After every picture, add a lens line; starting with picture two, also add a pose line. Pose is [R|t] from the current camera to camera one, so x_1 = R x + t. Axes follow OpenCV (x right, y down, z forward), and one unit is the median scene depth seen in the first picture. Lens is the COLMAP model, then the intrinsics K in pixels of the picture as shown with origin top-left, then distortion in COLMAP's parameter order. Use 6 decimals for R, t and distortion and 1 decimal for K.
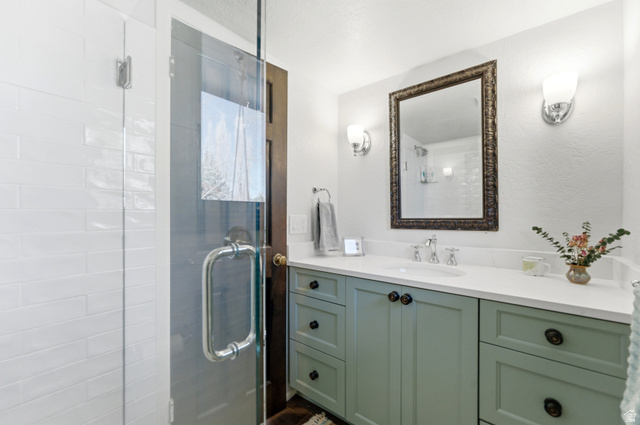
lens RADIAL K [[275.3, 0, 319.4], [0, 275.3, 213.9], [0, 0, 1]] dist [-0.001006, -0.000092]
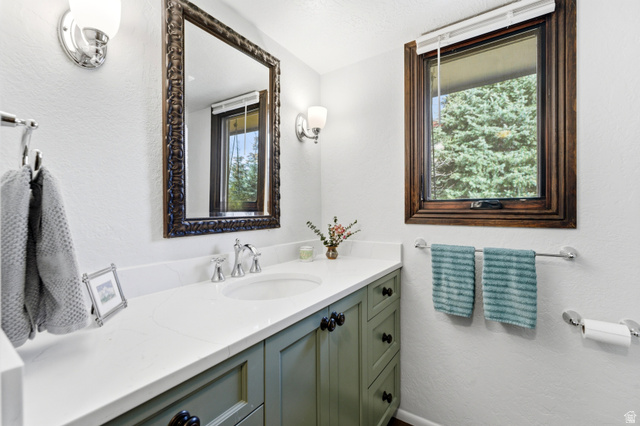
lens RADIAL K [[275.3, 0, 319.5], [0, 275.3, 209.6], [0, 0, 1]] dist [-0.001006, -0.000092]
pose [[-0.095155, 0.002385, 0.995460, -0.393818], [-0.000913, 0.999997, -0.002483, -0.002939], [-0.995462, -0.001145, -0.095153, 0.952326]]
